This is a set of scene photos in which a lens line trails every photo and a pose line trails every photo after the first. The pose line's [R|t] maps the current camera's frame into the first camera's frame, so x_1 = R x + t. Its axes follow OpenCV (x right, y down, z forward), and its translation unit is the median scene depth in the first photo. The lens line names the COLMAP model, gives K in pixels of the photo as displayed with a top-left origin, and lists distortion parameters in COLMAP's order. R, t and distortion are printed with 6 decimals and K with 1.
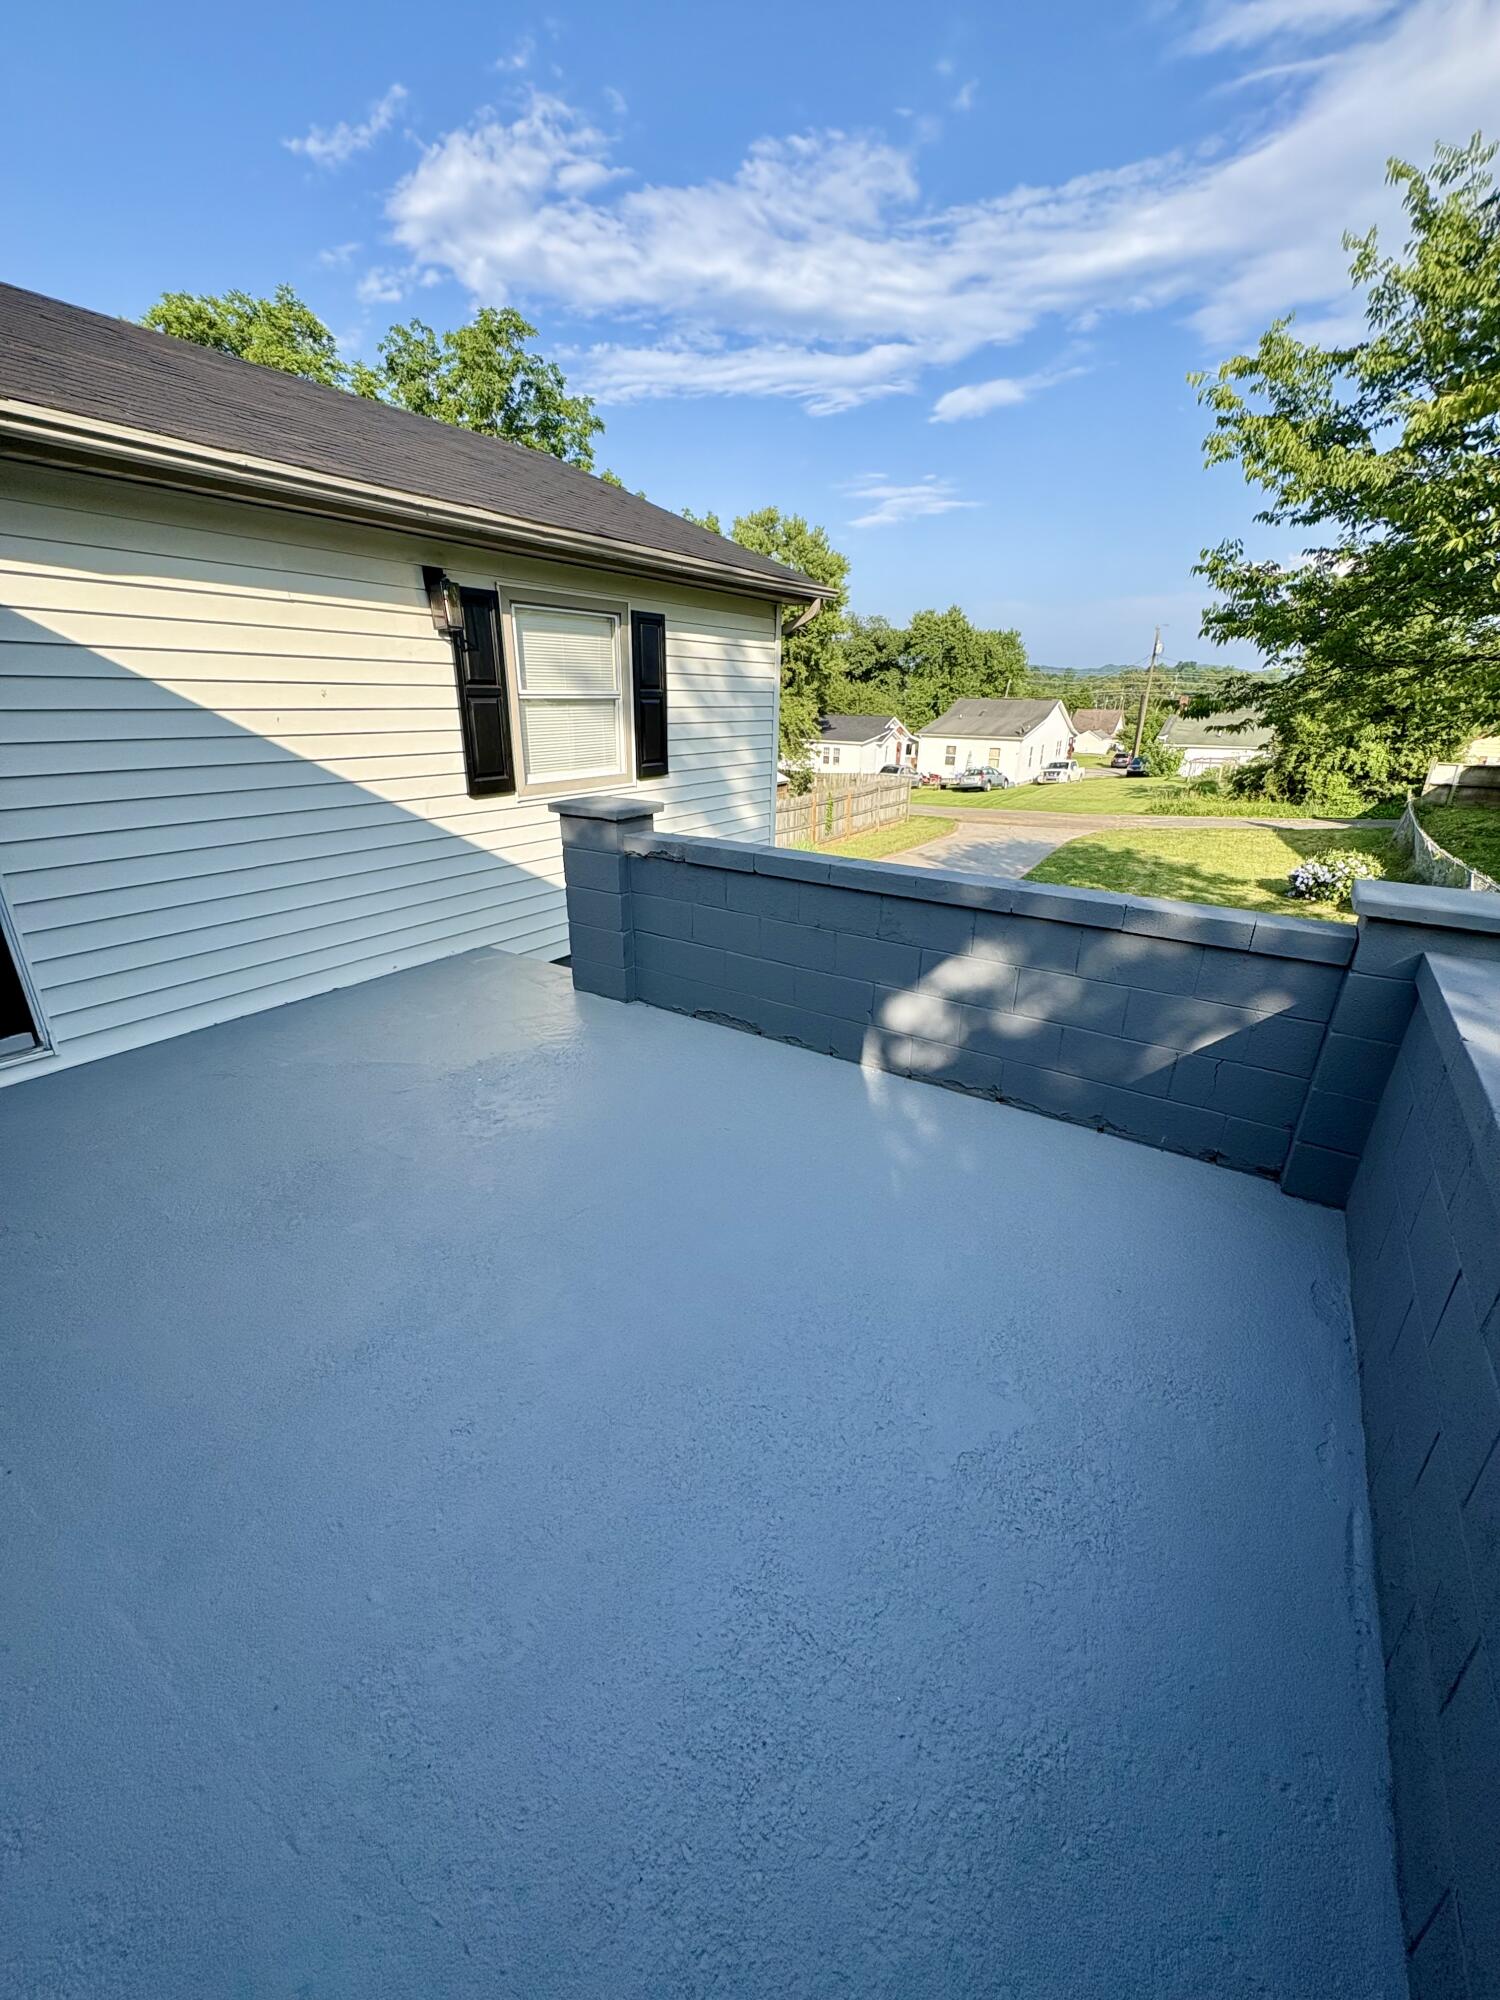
lens RADIAL K [[801.5, 0, 751.0], [0, 801.5, 1001.9], [0, 0, 1]] dist [-0.001006, -0.000553]
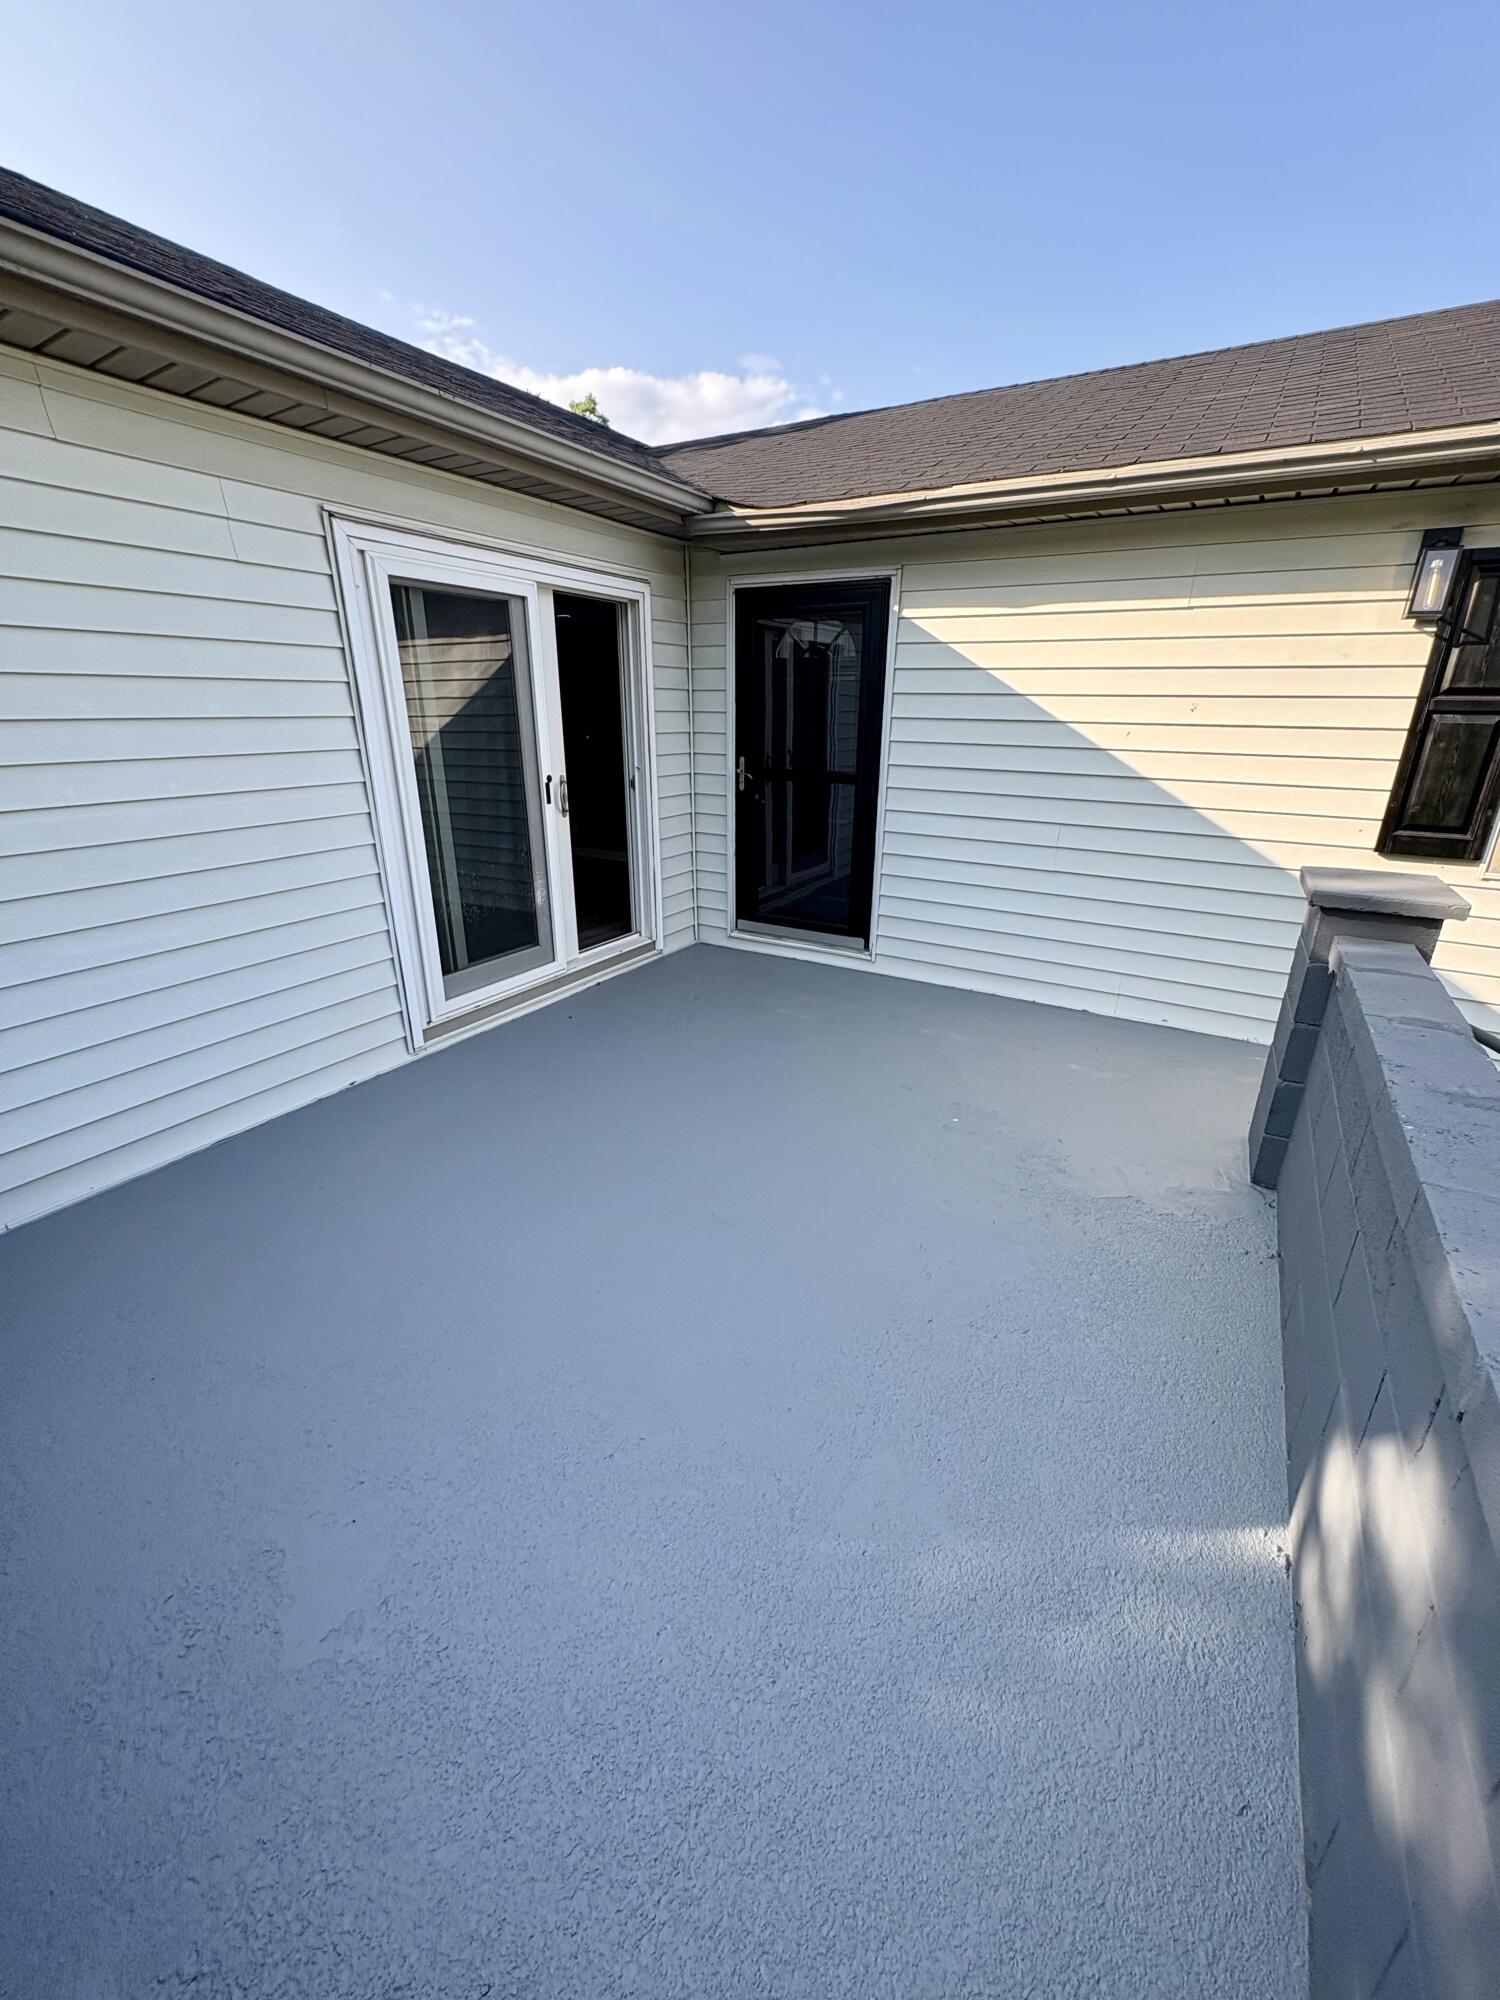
lens RADIAL K [[801.5, 0, 755.5], [0, 801.5, 1003.8], [0, 0, 1]] dist [-0.001006, -0.000553]
pose [[0.056629, 0.338878, -0.939125, 0.415184], [-0.368873, 0.881180, 0.295726, -0.185011], [0.927753, 0.329671, 0.174903, 0.520029]]
